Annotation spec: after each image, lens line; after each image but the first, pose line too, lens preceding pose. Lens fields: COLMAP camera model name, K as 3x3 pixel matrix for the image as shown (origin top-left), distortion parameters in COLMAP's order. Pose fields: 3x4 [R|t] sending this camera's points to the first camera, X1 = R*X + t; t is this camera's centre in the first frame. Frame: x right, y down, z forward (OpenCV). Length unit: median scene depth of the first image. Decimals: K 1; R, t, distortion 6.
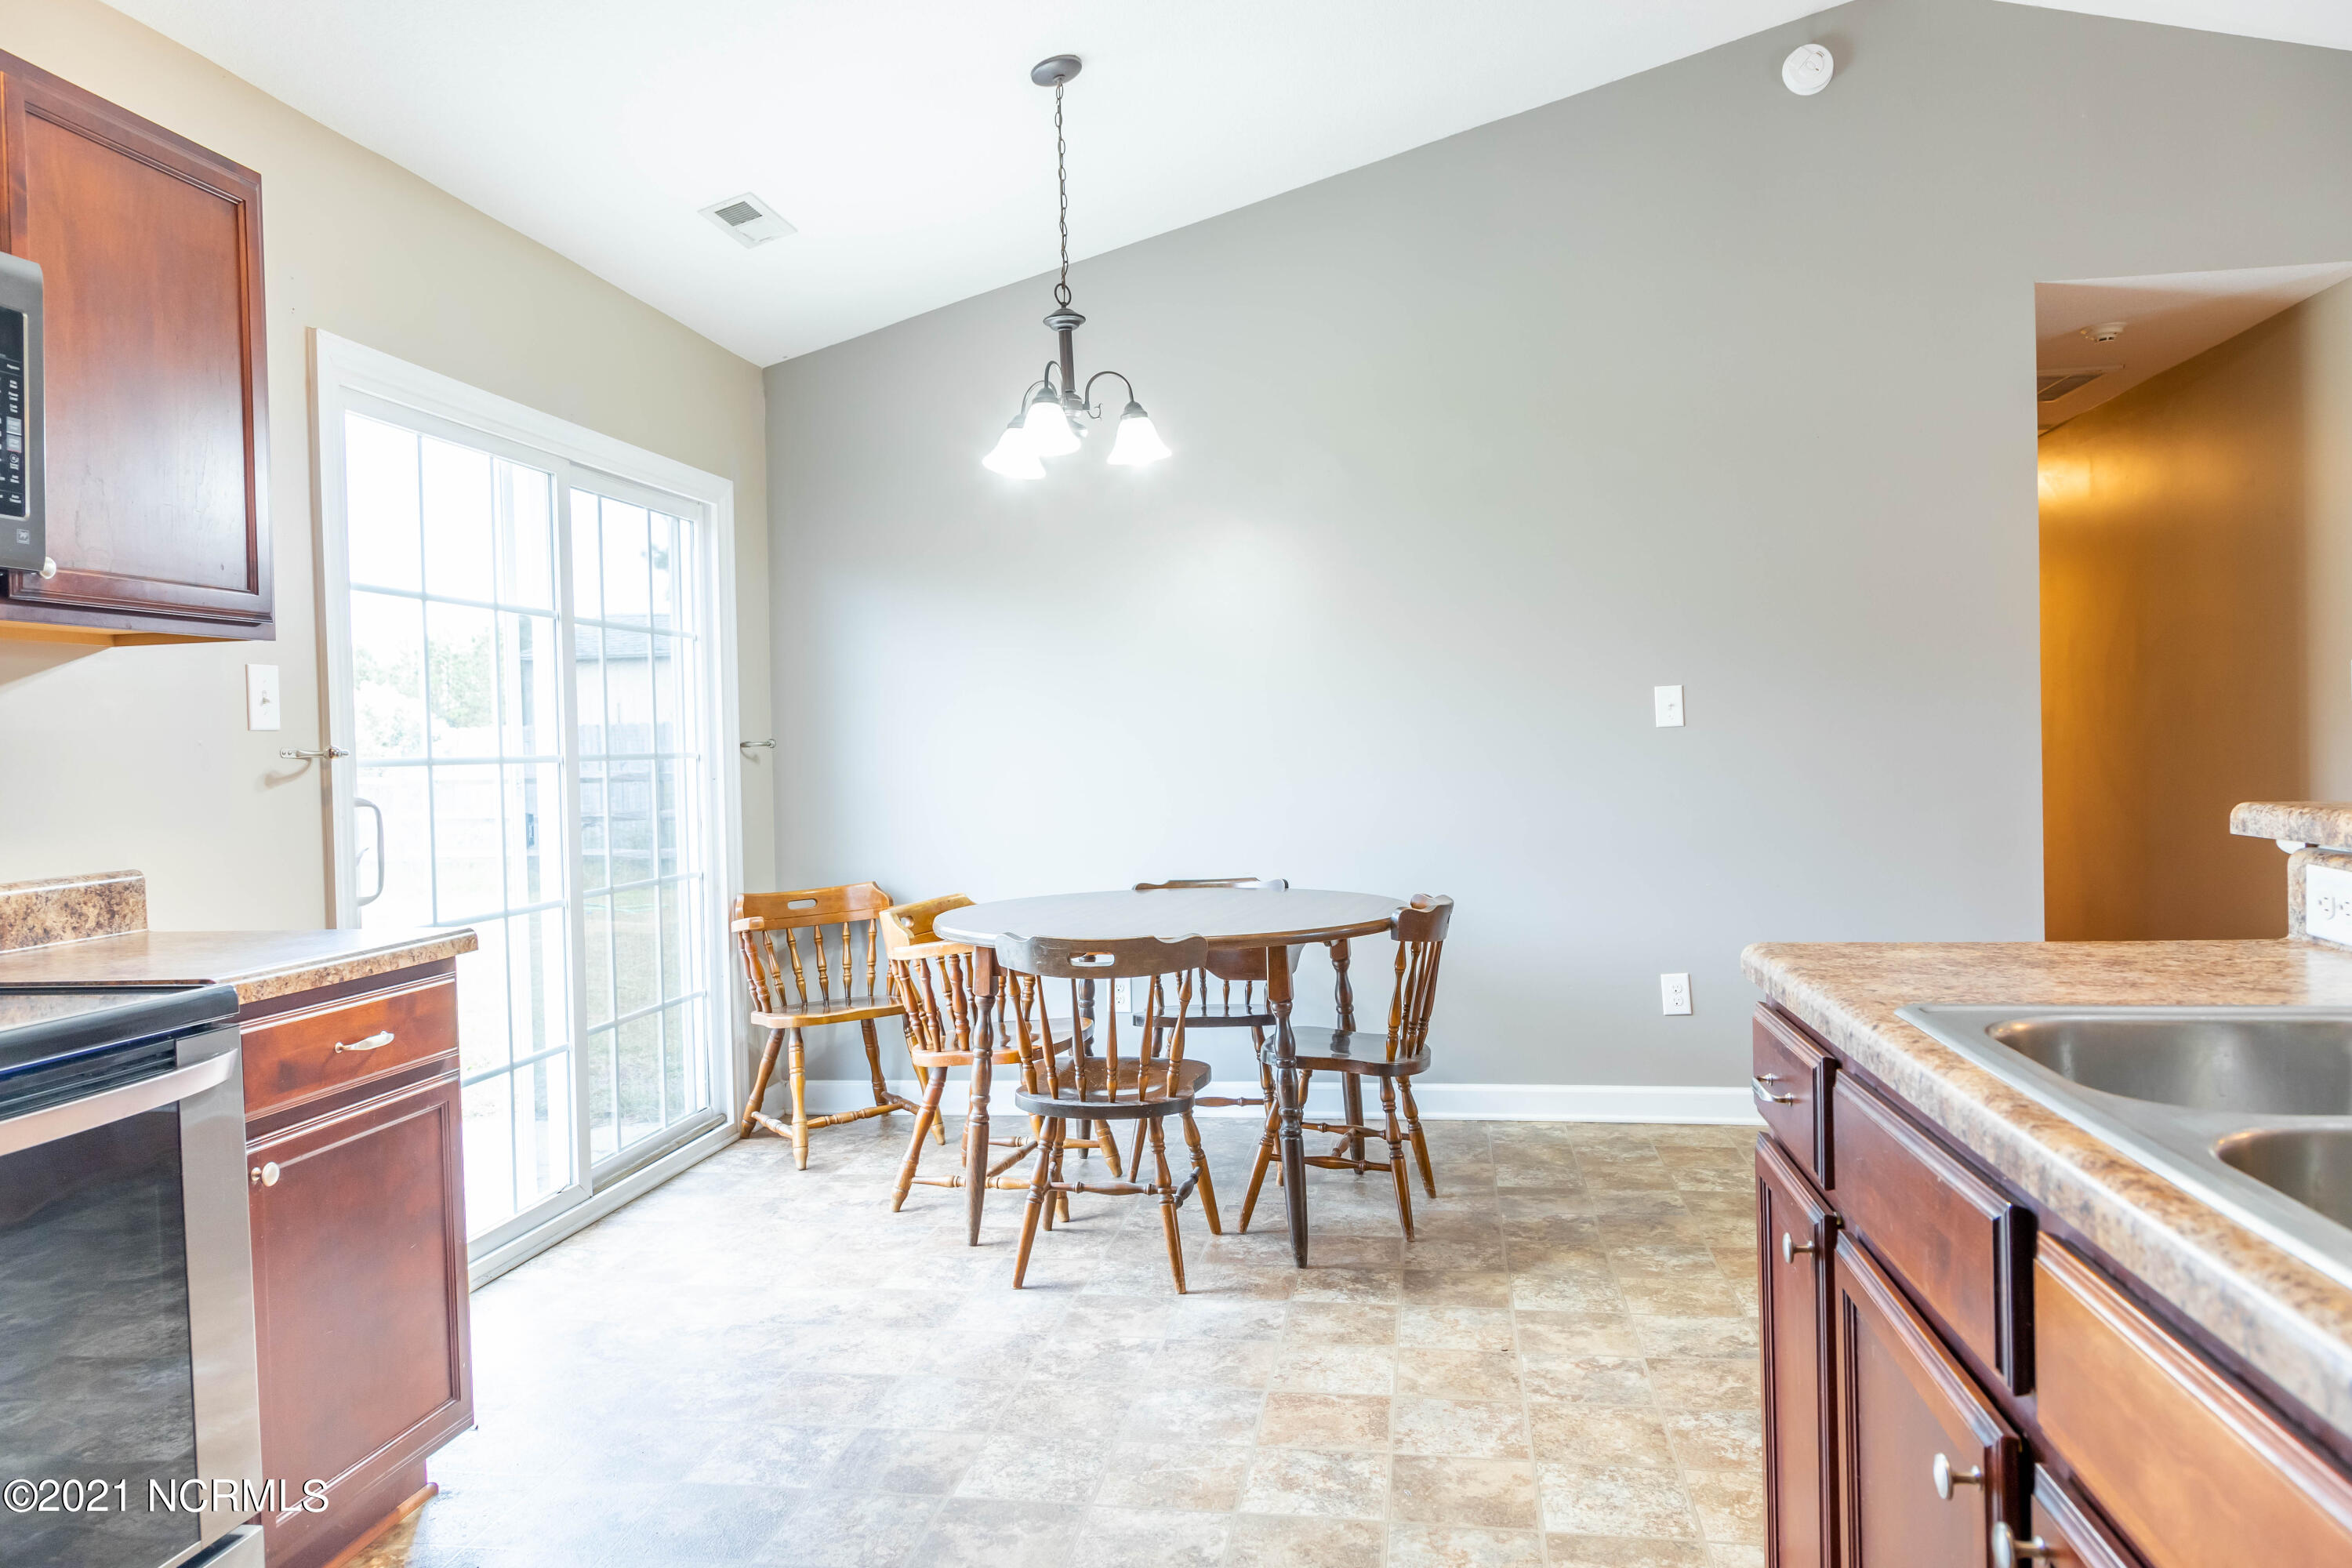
lens RADIAL K [[1567.1, 0, 1170.7], [0, 1567.1, 756.6], [0, 0, 1]] dist [-0.001035, -0.001445]
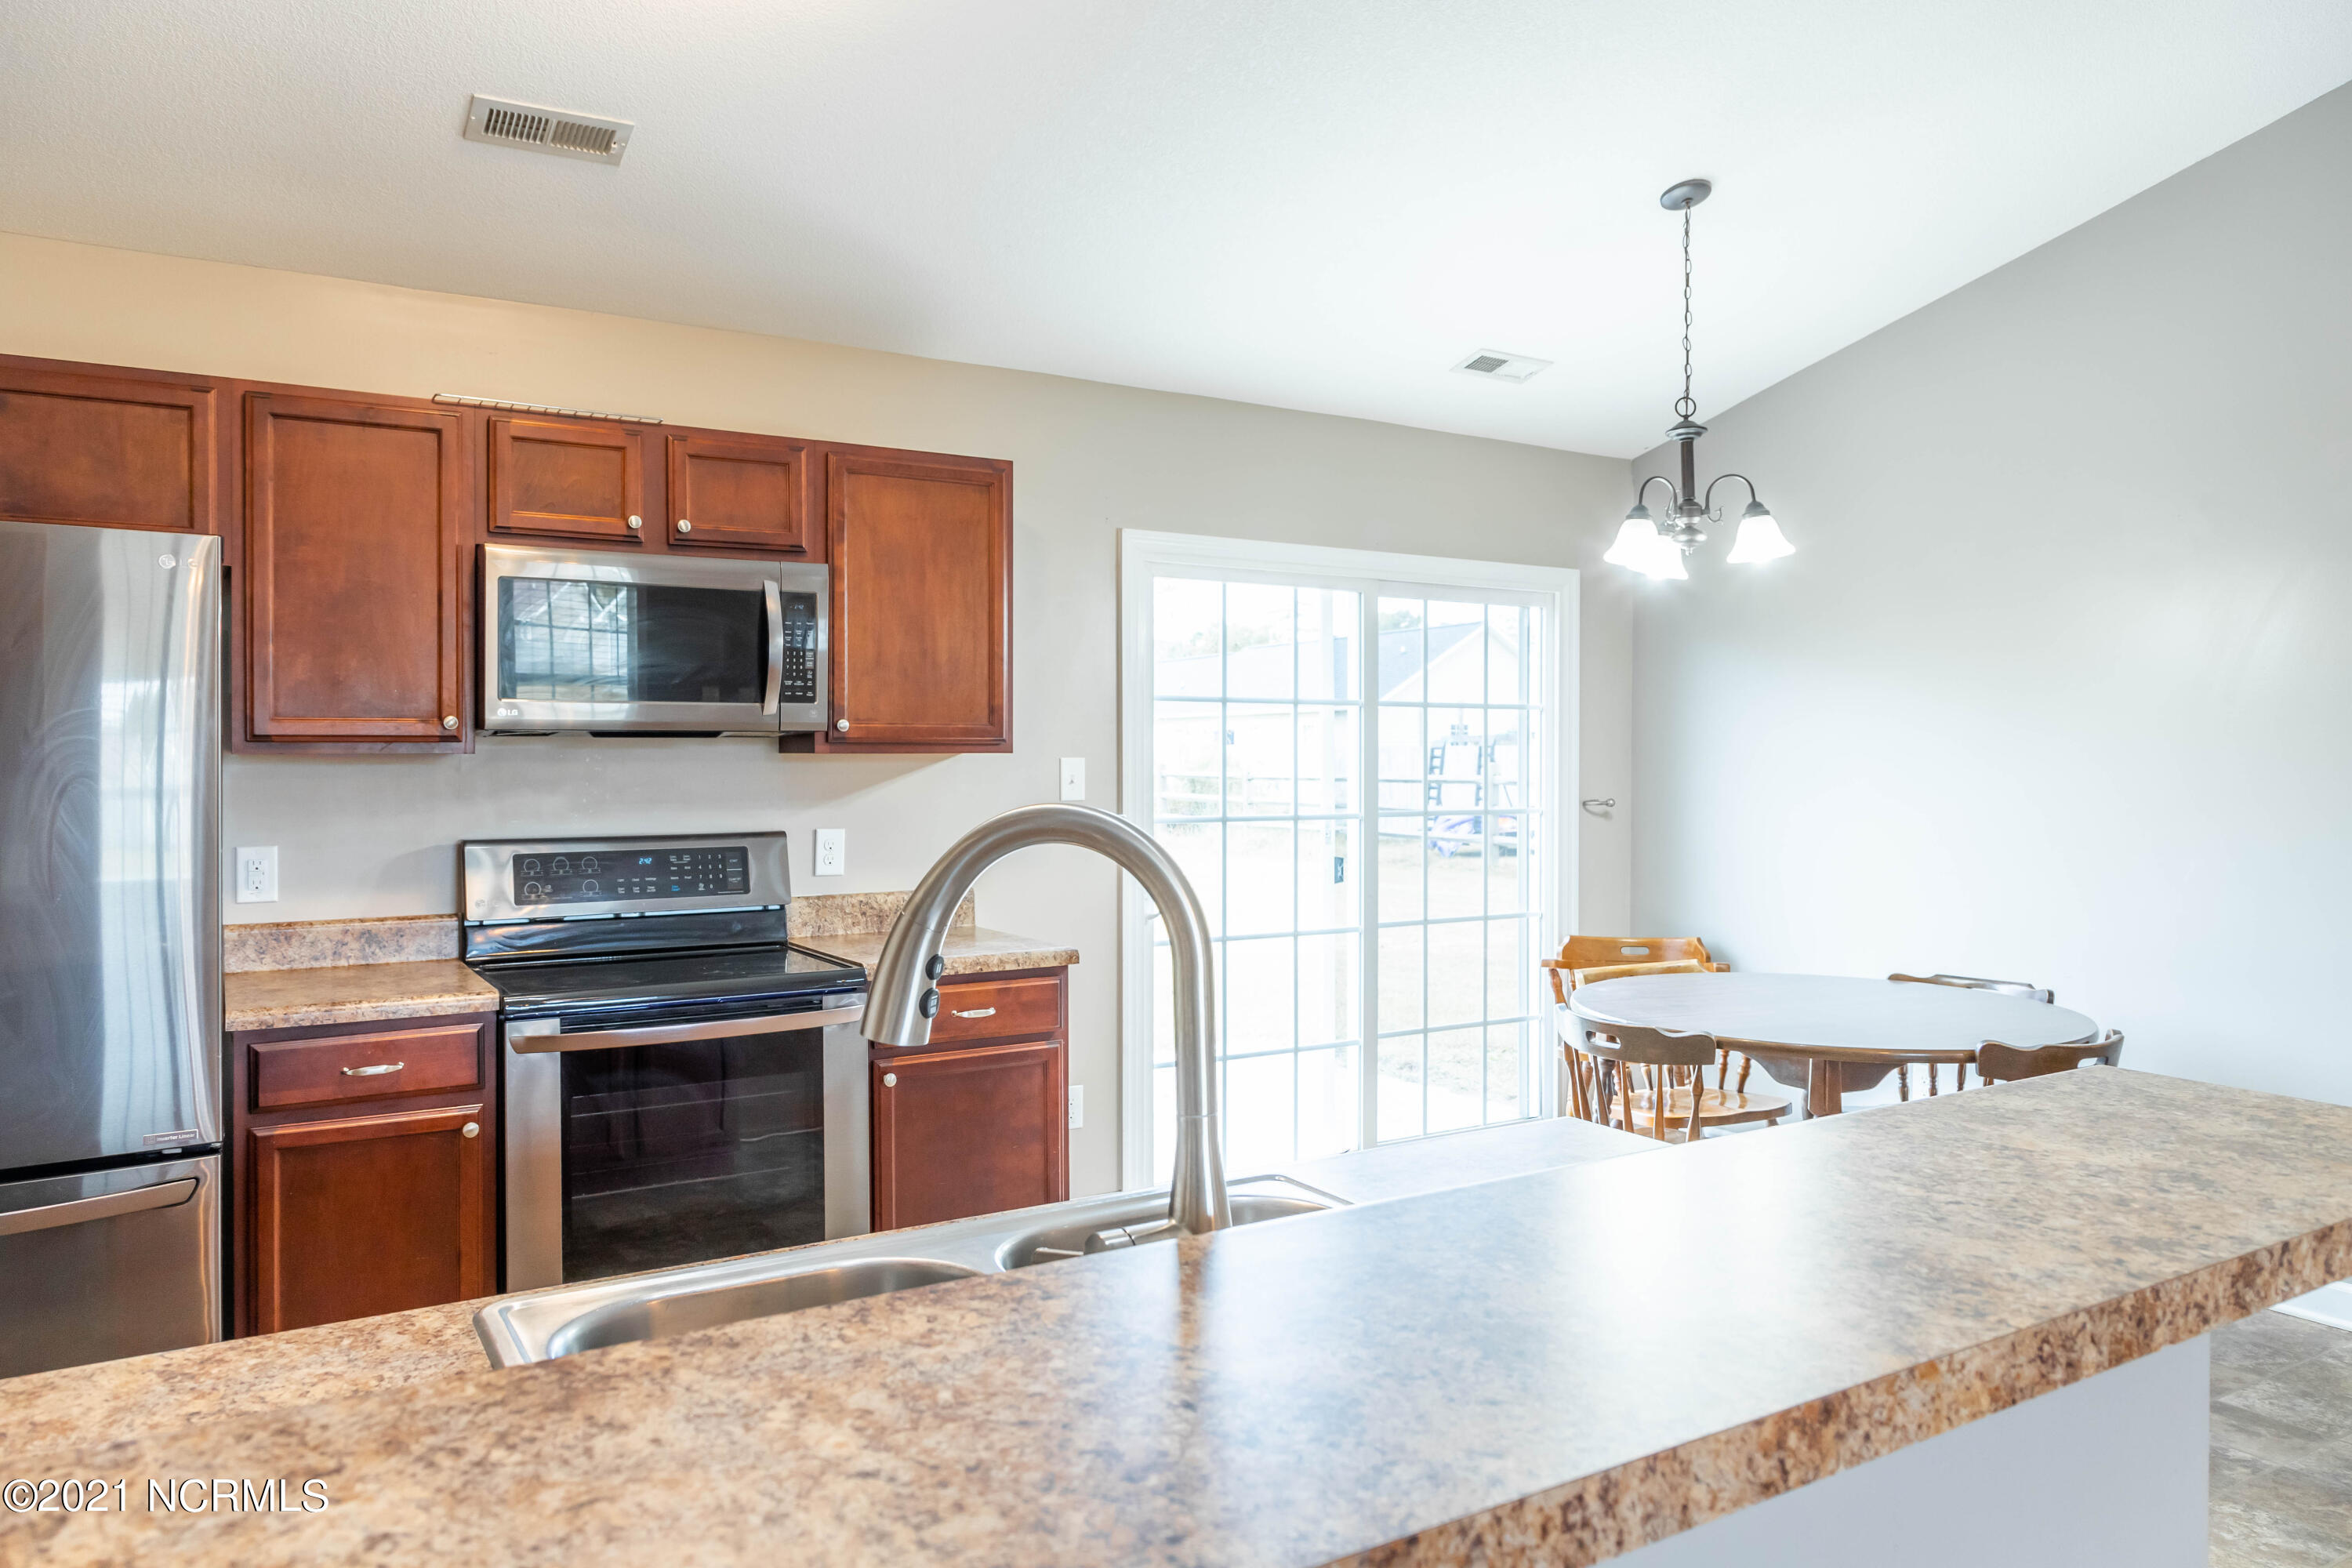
lens RADIAL K [[1567.1, 0, 1170.7], [0, 1567.1, 756.6], [0, 0, 1]] dist [-0.001035, -0.001445]
pose [[0.658257, 0.029905, -0.752199, 0.538817], [-0.025569, 0.999522, 0.017362, -0.075203], [0.752359, 0.007804, 0.658707, 0.051550]]
